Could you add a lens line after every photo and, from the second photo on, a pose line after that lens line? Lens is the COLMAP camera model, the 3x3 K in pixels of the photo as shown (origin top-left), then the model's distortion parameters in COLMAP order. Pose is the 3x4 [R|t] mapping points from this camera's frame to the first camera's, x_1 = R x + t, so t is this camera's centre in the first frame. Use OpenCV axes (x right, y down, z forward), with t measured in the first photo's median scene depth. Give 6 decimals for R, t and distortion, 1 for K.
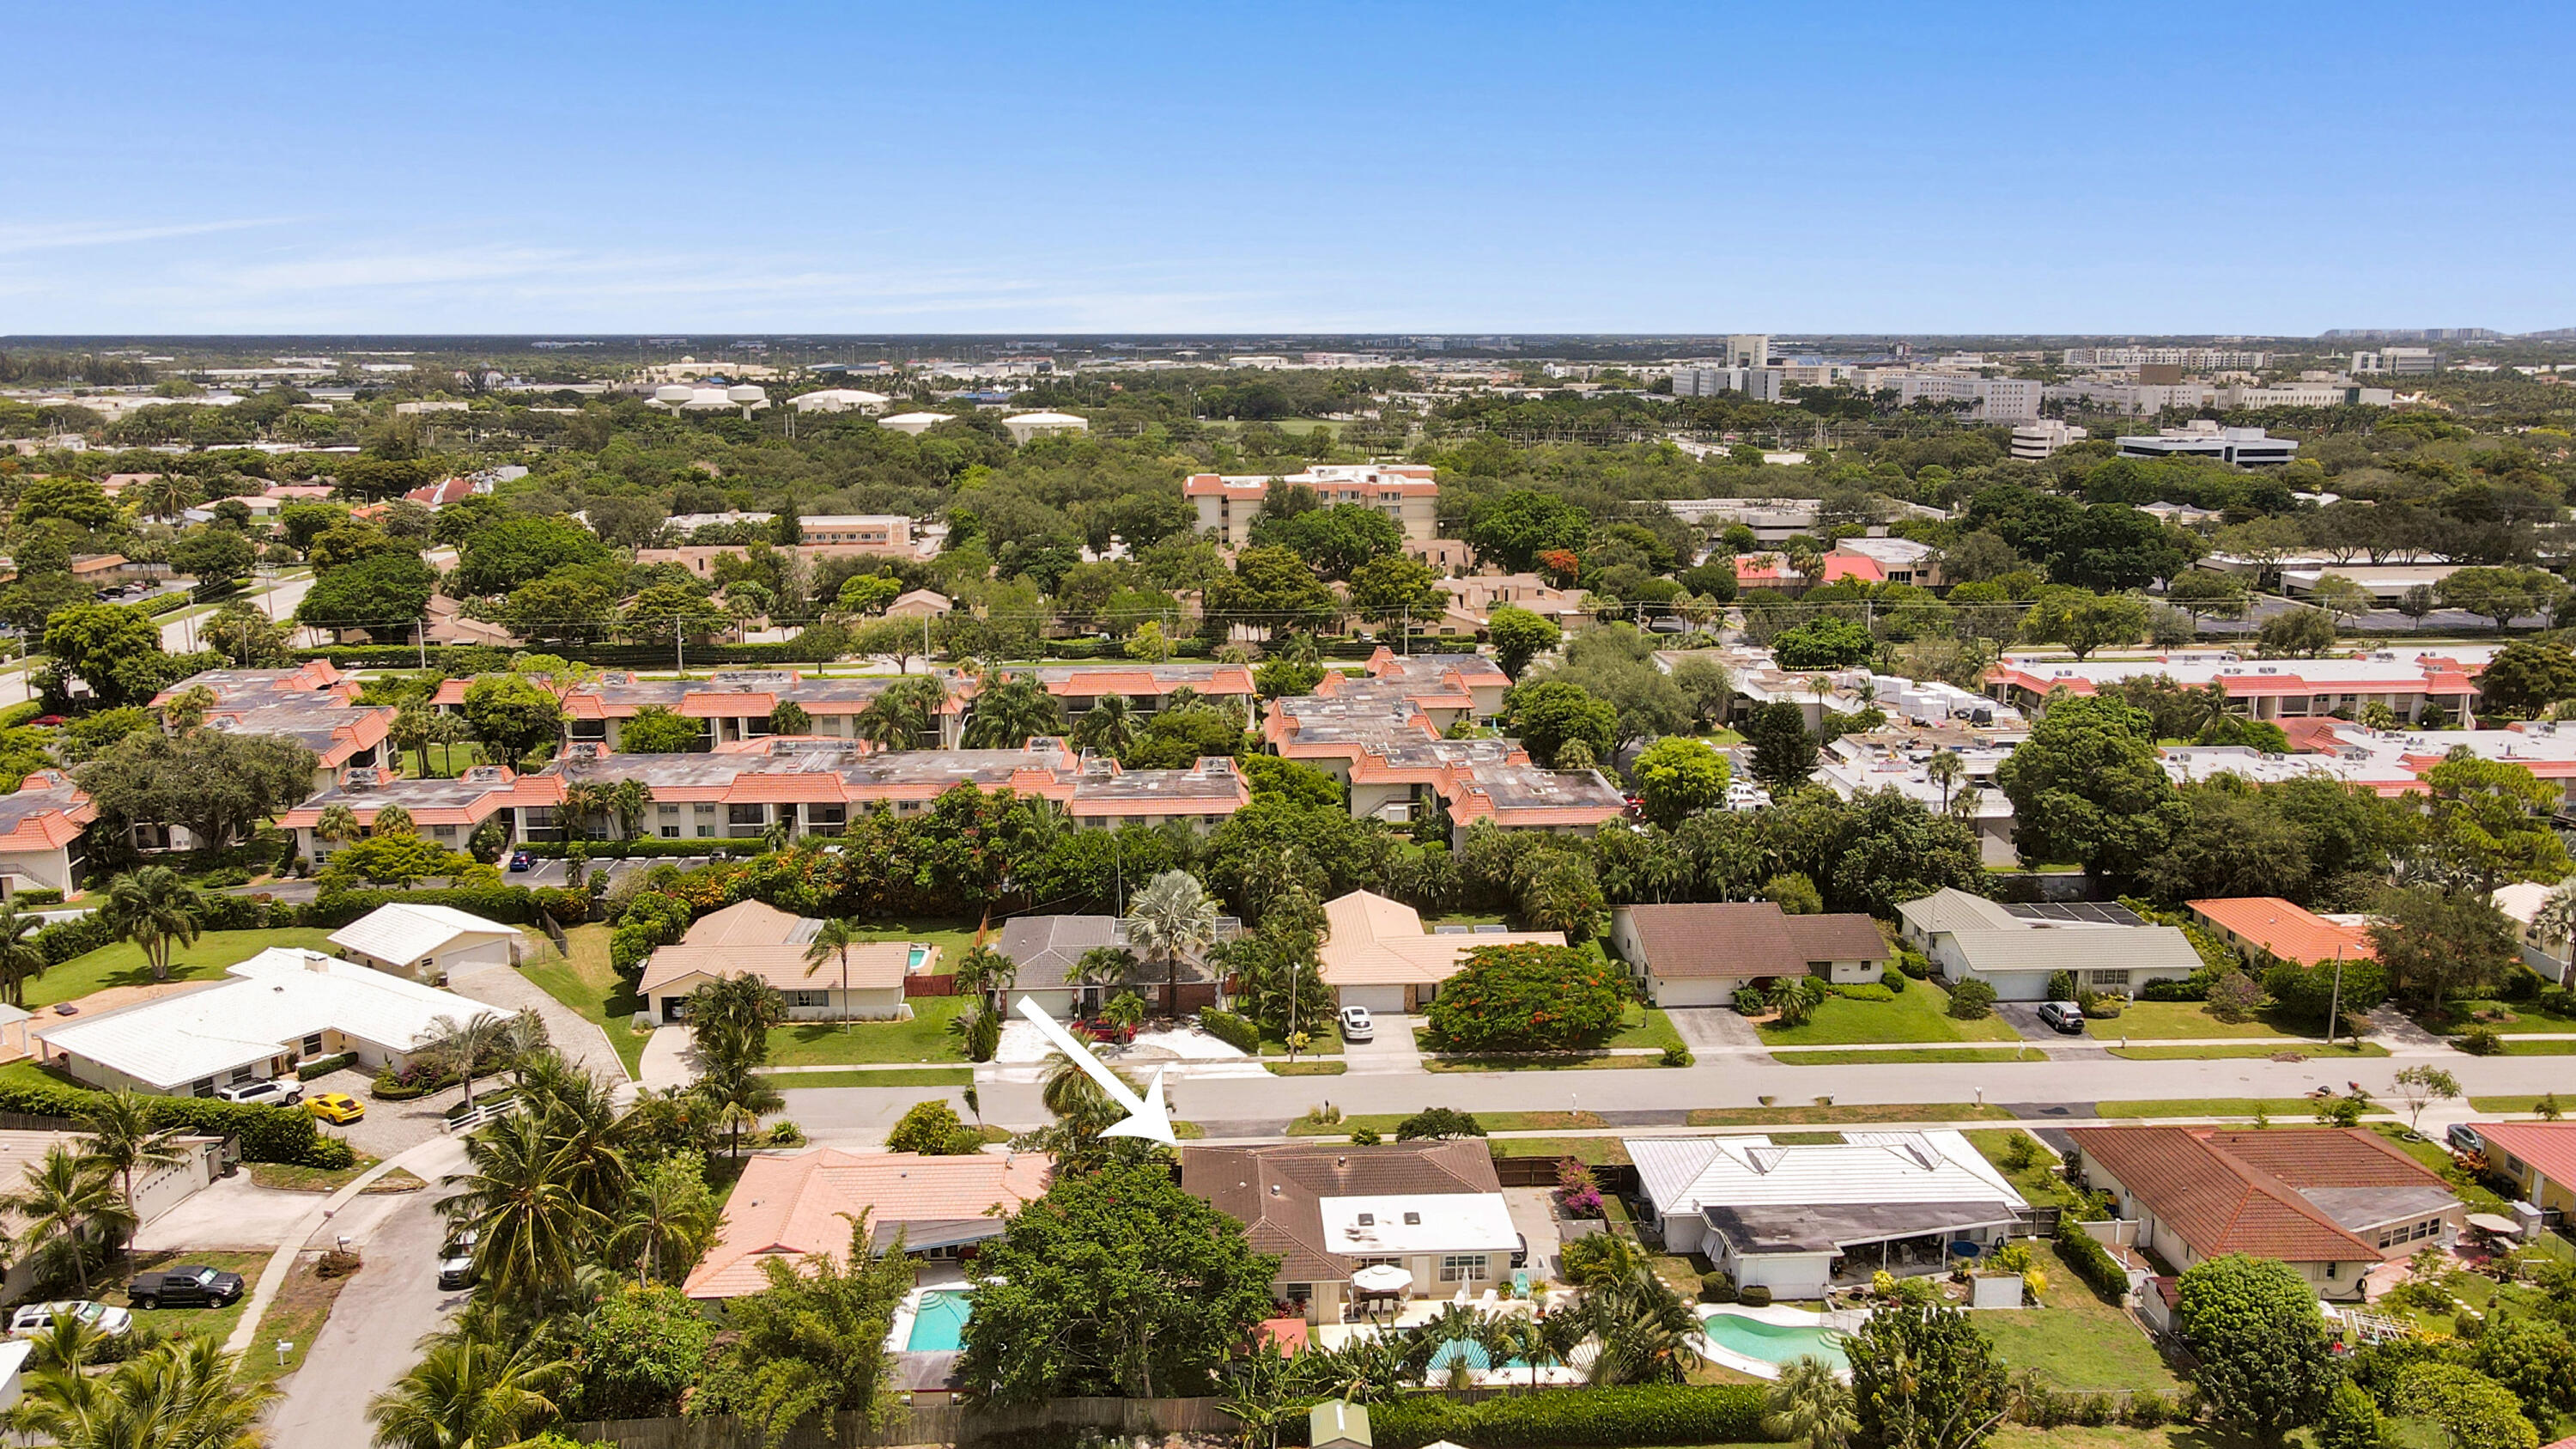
lens RADIAL K [[1984.5, 0, 1288.0], [0, 1984.5, 724.5], [0, 0, 1]] dist [-0.033695, 0.111395]
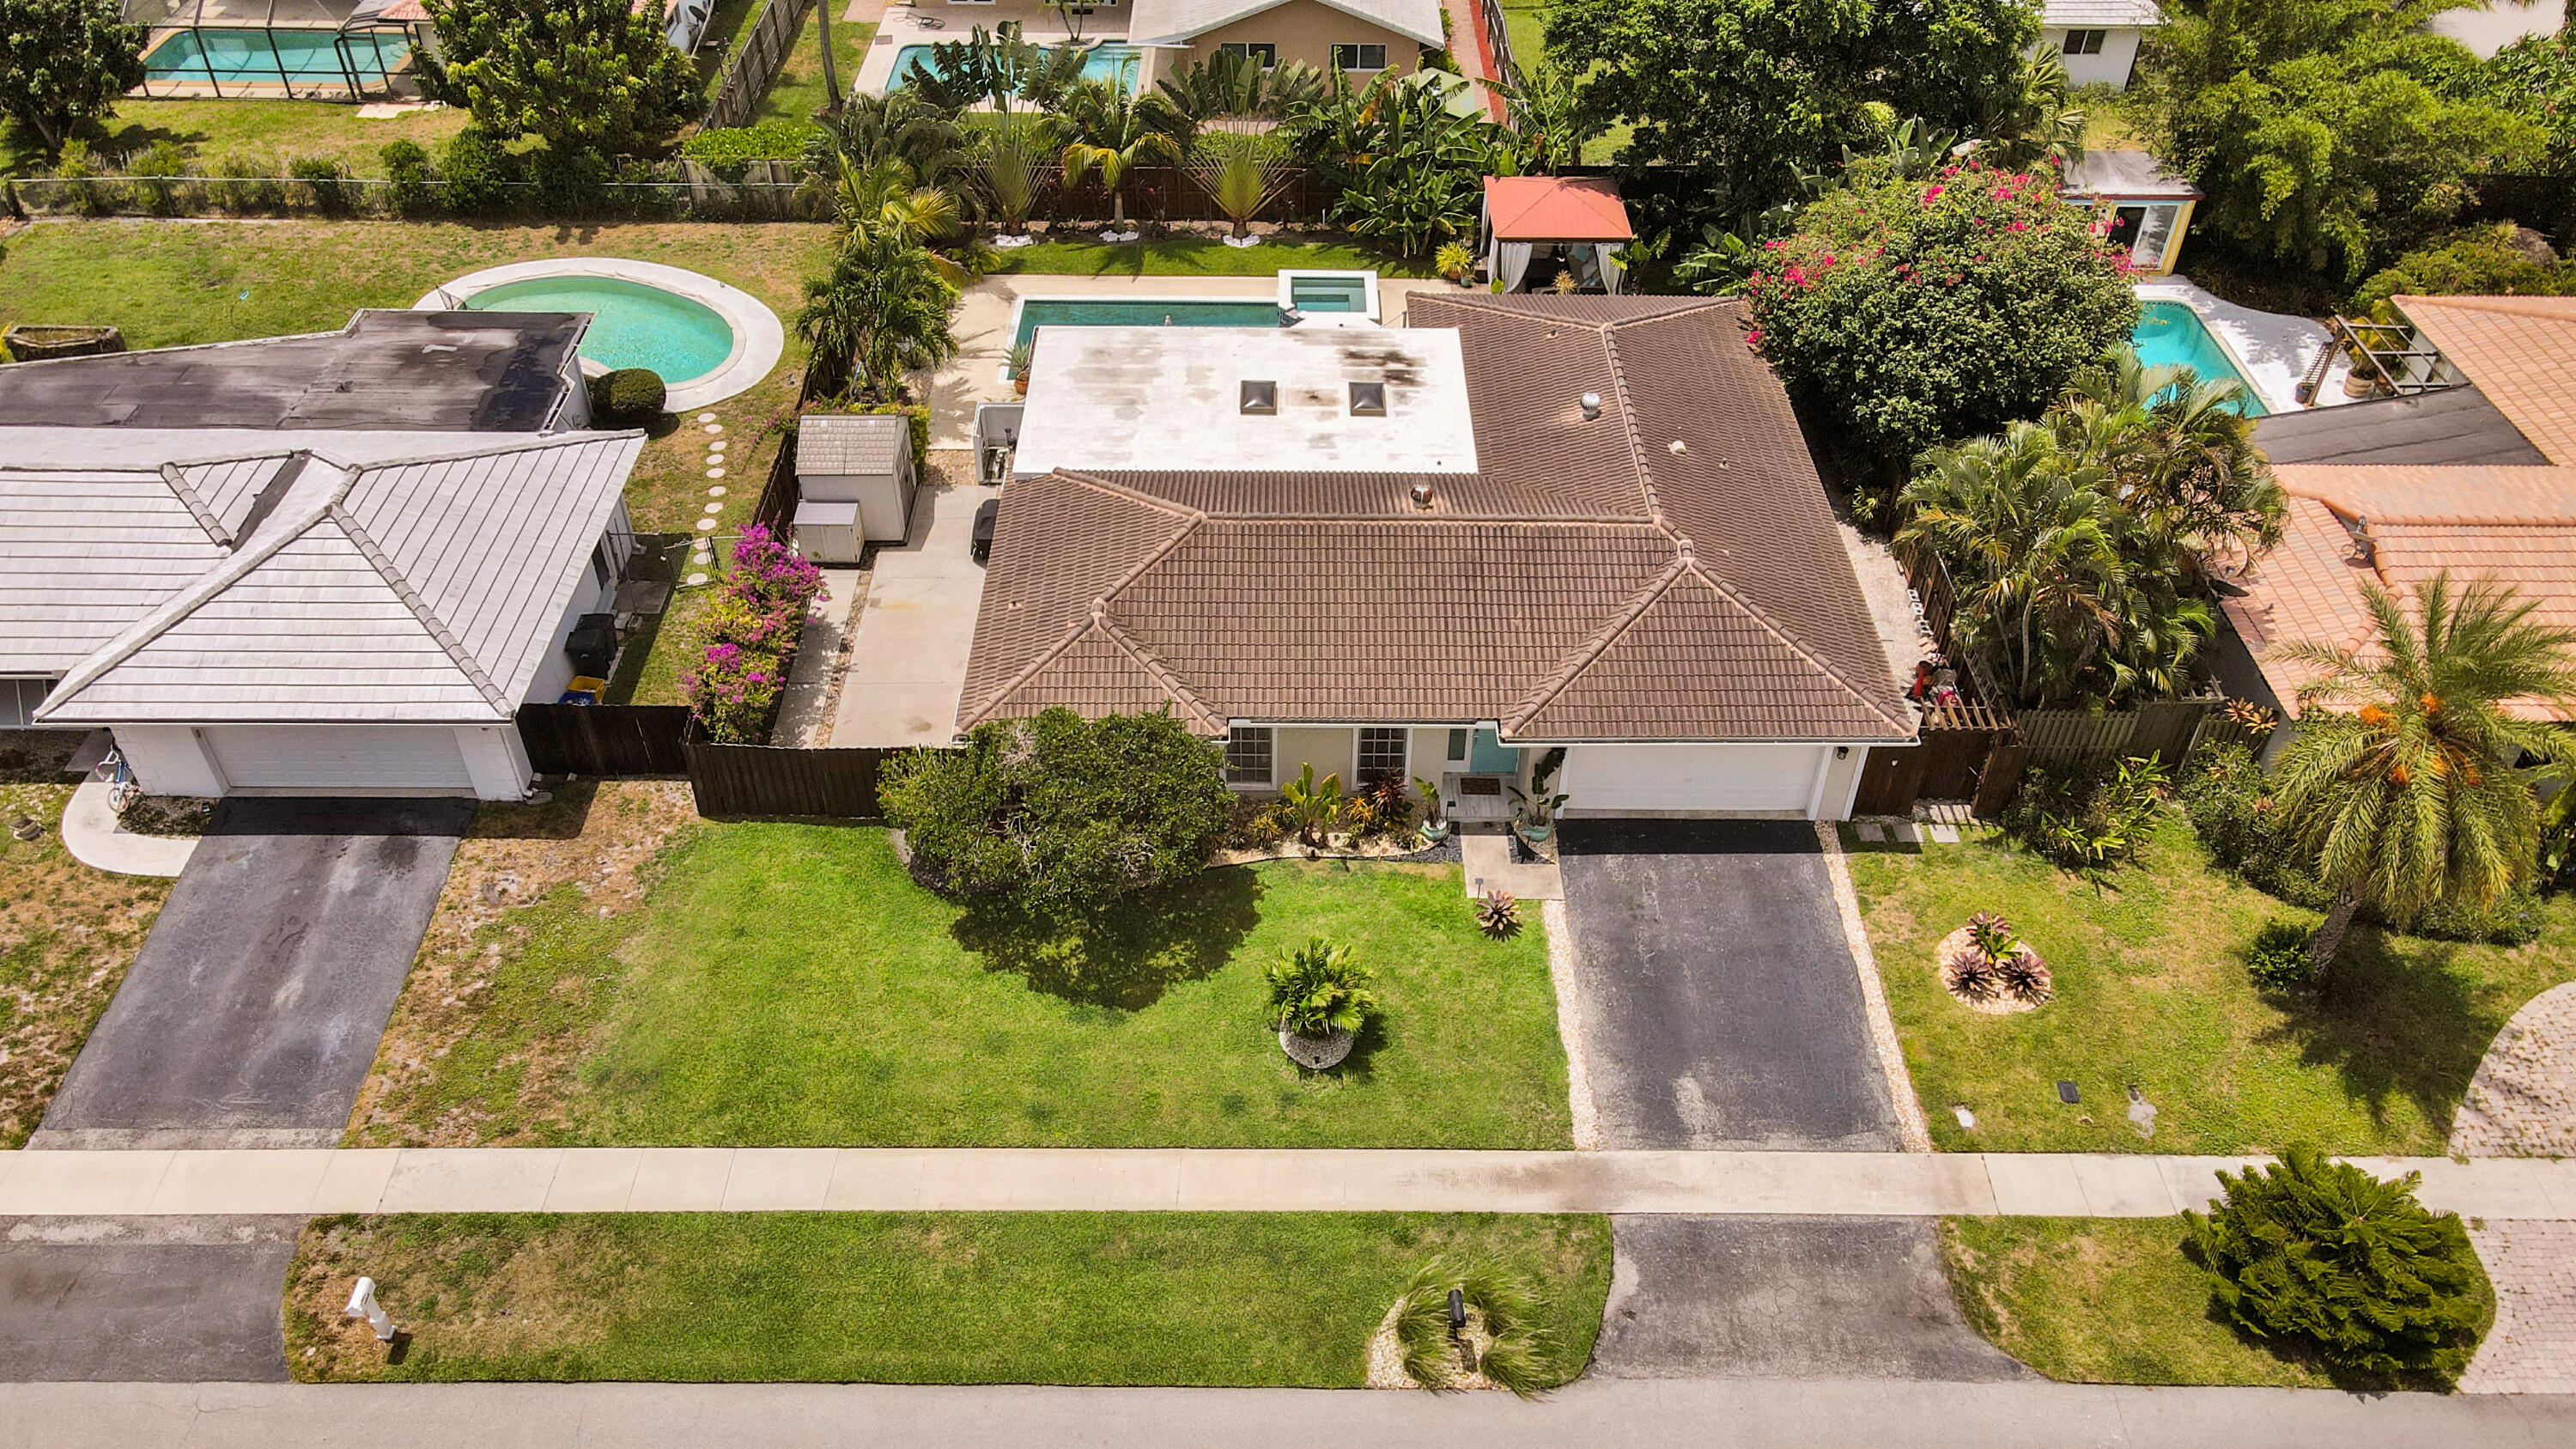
lens RADIAL K [[1888.4, 0, 1299.7], [0, 1888.4, 733.2], [0, 0, 1]] dist [0.004309, 0.035224]
pose [[-0.999233, -0.031521, 0.023241, 0.032312], [-0.000890, 0.611573, 0.791187, -0.020947], [-0.039153, 0.790560, -0.611132, 0.998949]]
